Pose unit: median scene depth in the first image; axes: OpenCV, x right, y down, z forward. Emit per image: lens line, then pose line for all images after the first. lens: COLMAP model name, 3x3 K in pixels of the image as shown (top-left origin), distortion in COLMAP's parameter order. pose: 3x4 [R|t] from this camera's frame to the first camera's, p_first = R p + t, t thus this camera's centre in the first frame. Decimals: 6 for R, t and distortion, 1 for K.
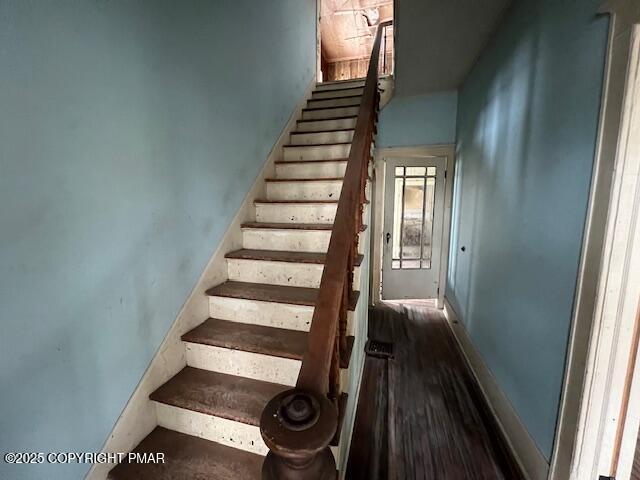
lens RADIAL K [[256.4, 0, 320.3], [0, 256.4, 238.2], [0, 0, 1]] dist [-0.001836, 0.000051]
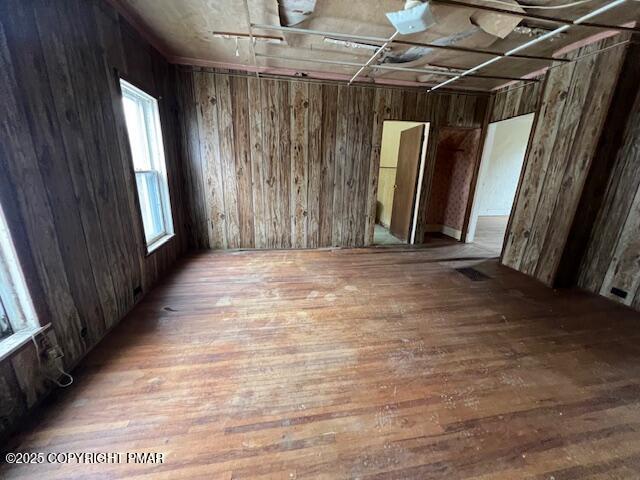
lens RADIAL K [[256.4, 0, 319.2], [0, 256.4, 240.8], [0, 0, 1]] dist [-0.001836, 0.000051]
pose [[0.906138, -0.096100, 0.411921, 0.047268], [0.030947, 0.986301, 0.162026, -0.470044], [-0.421849, -0.134070, 0.896699, 0.493514]]
